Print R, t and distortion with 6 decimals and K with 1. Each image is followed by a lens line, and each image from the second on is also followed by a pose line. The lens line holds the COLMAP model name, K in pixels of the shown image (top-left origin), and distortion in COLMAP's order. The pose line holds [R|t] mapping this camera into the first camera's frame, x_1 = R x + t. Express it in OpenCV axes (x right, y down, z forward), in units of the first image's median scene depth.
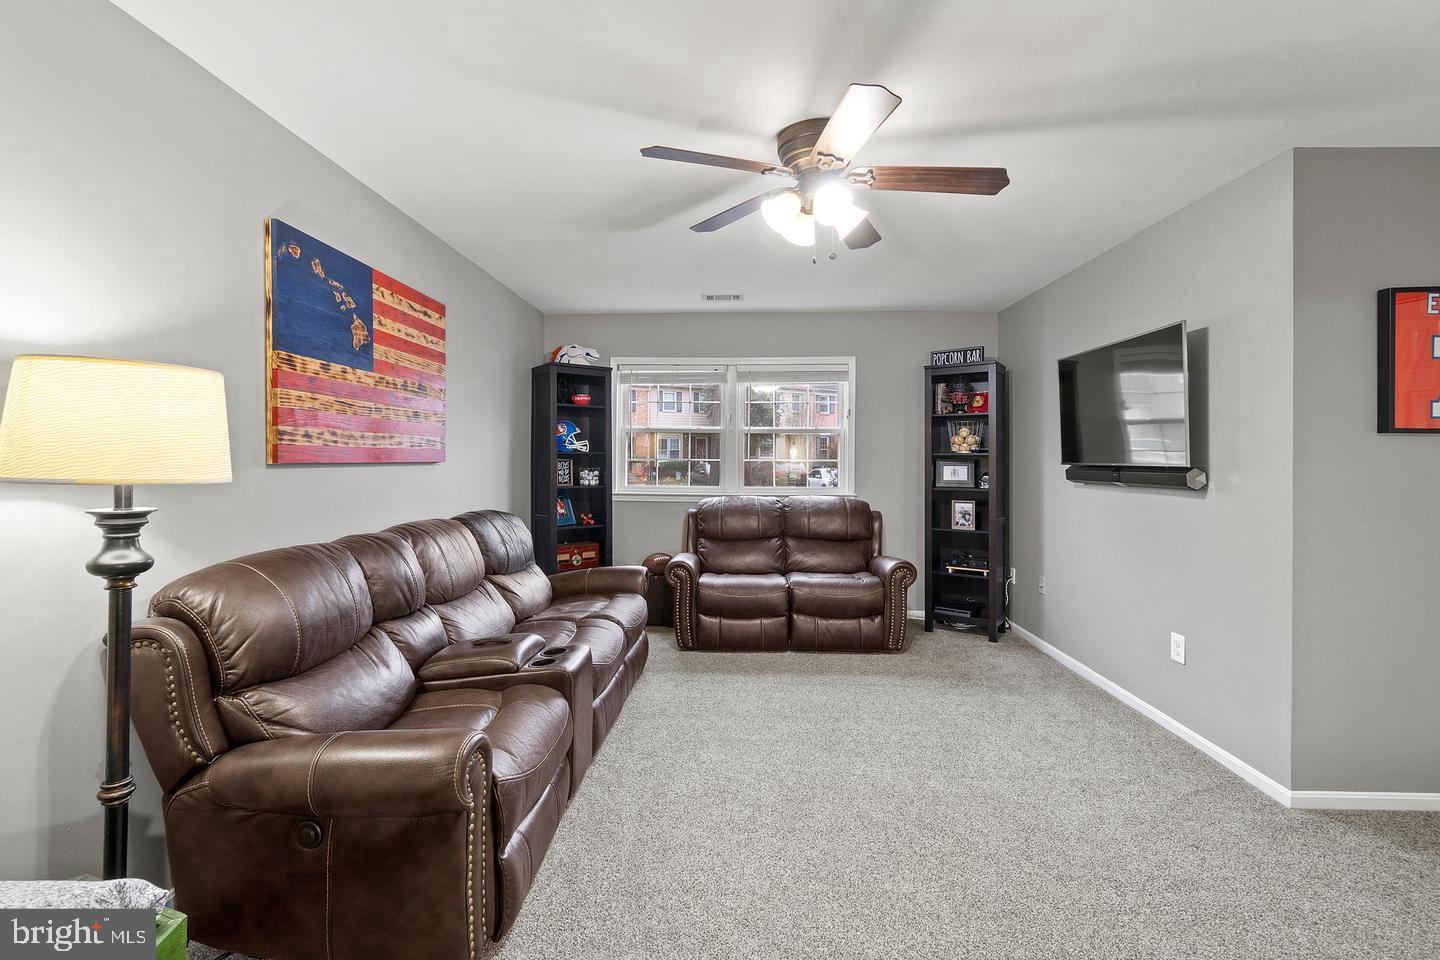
lens RADIAL K [[635.9, 0, 719.6], [0, 635.9, 457.1], [0, 0, 1]] dist [0.001855, 0.000353]
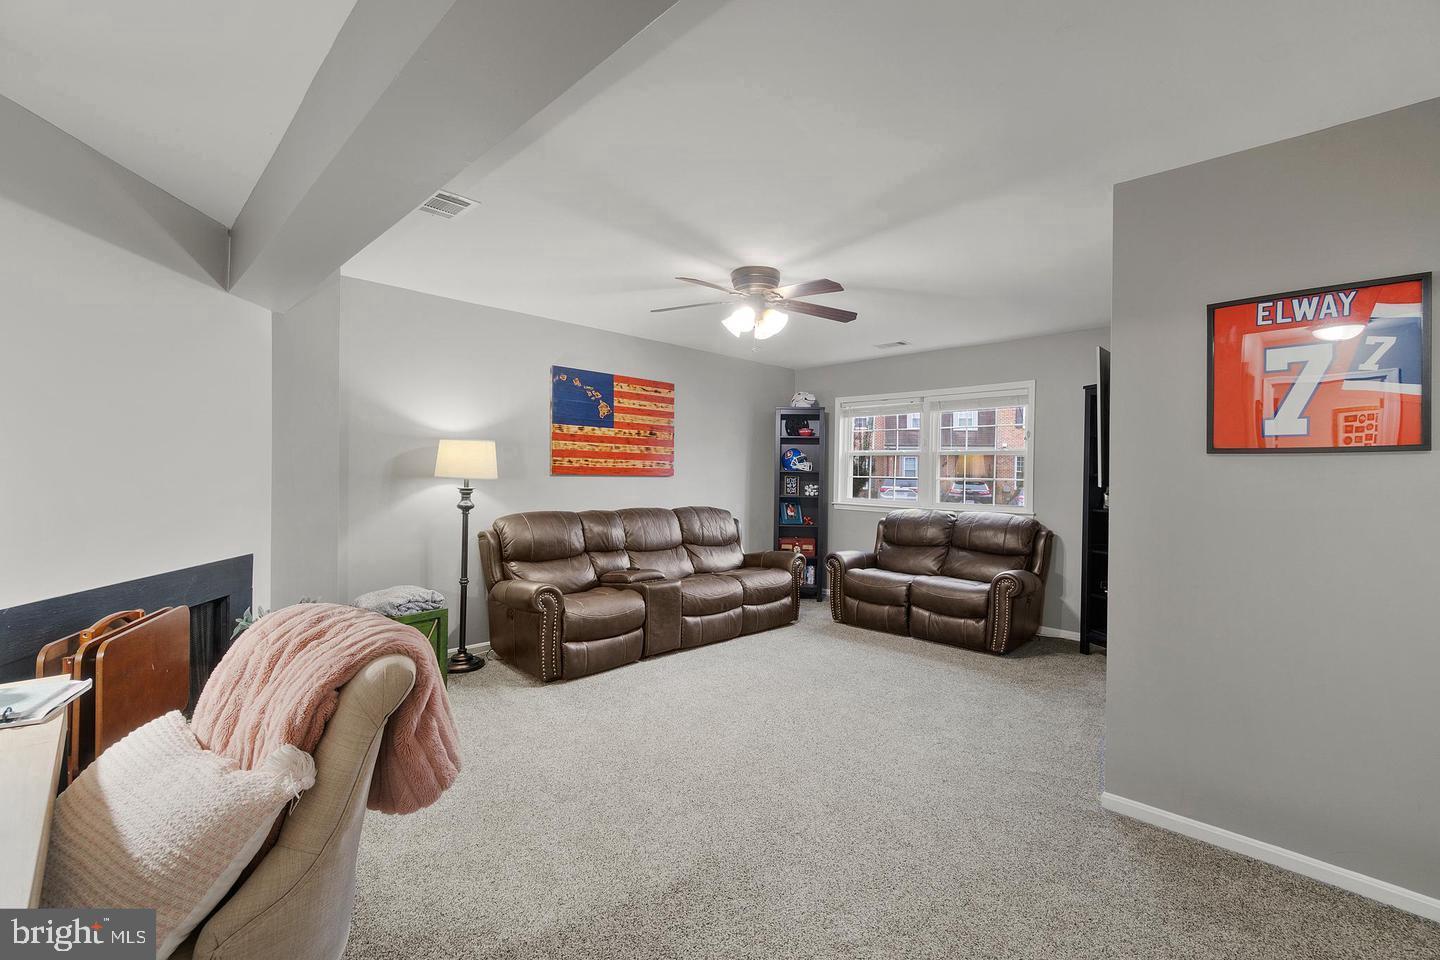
lens RADIAL K [[627.2, 0, 720.0], [0, 627.2, 480.0], [0, 0, 1]] dist [0.011893, -0.000023]
pose [[0.734807, 0.015333, -0.678103, 0.988688], [-0.012658, 0.999880, 0.008892, 0.002819], [0.678159, 0.002049, 0.734913, -0.182969]]
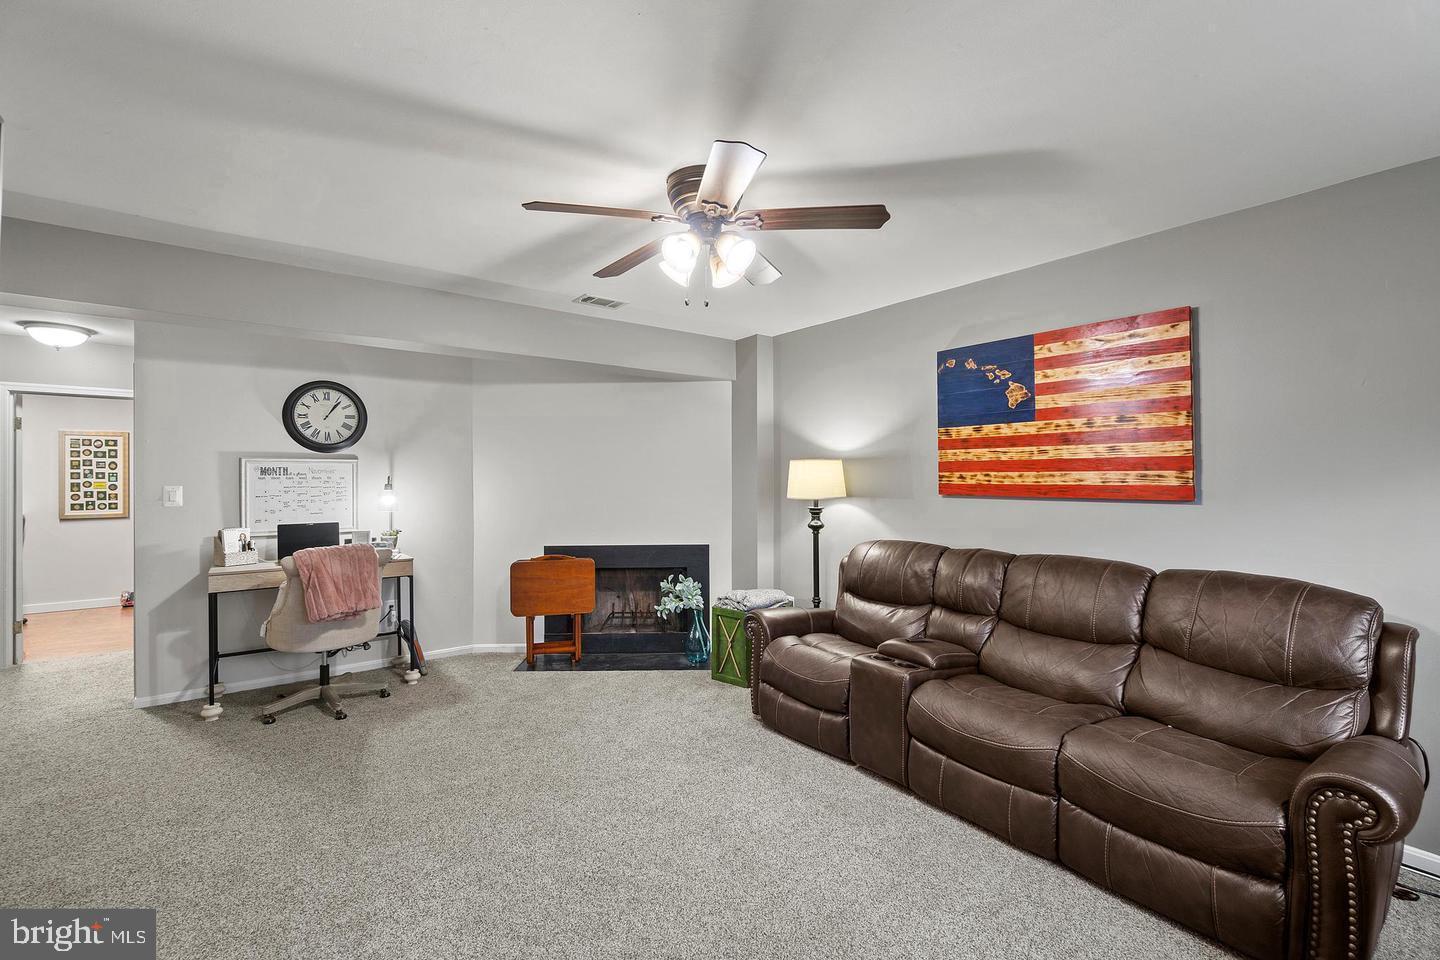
lens RADIAL K [[627.2, 0, 720.0], [0, 627.2, 480.0], [0, 0, 1]] dist [0.011893, -0.000023]
pose [[-0.775777, -0.000669, -0.631007, 0.653653], [-0.000073, 1.000000, -0.000970, -0.021900], [0.631008, -0.000707, -0.775776, 1.538402]]
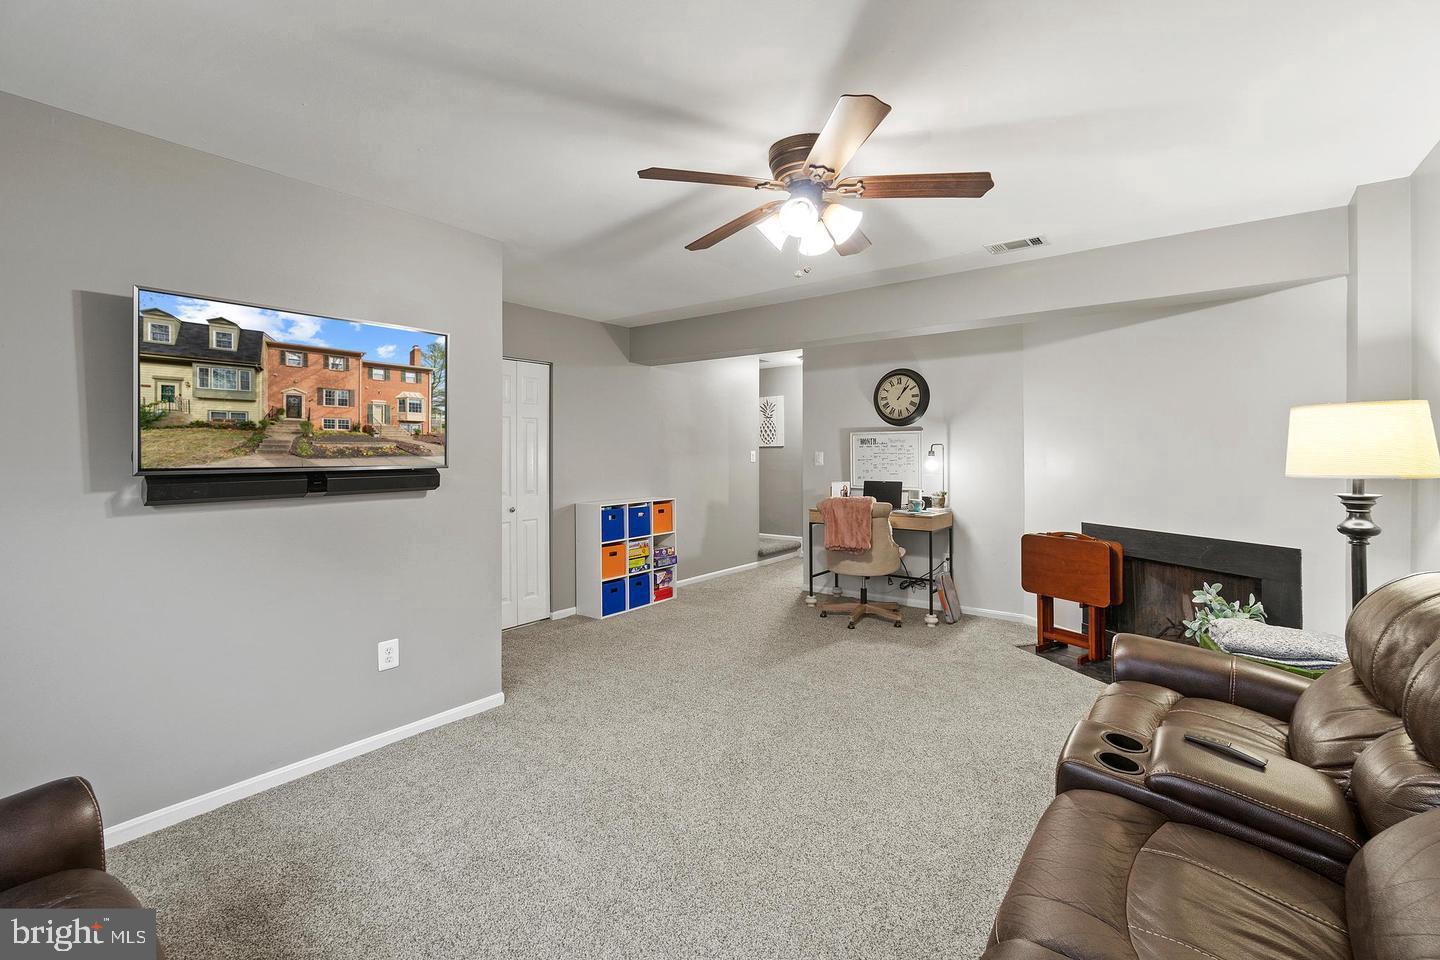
lens RADIAL K [[635.9, 0, 719.6], [0, 635.9, 457.1], [0, 0, 1]] dist [0.001855, 0.000353]
pose [[-0.816549, -0.006357, 0.577241, -0.281025], [-0.000679, 0.999949, 0.010051, -0.013863], [-0.577276, 0.007815, -0.816512, 1.653376]]
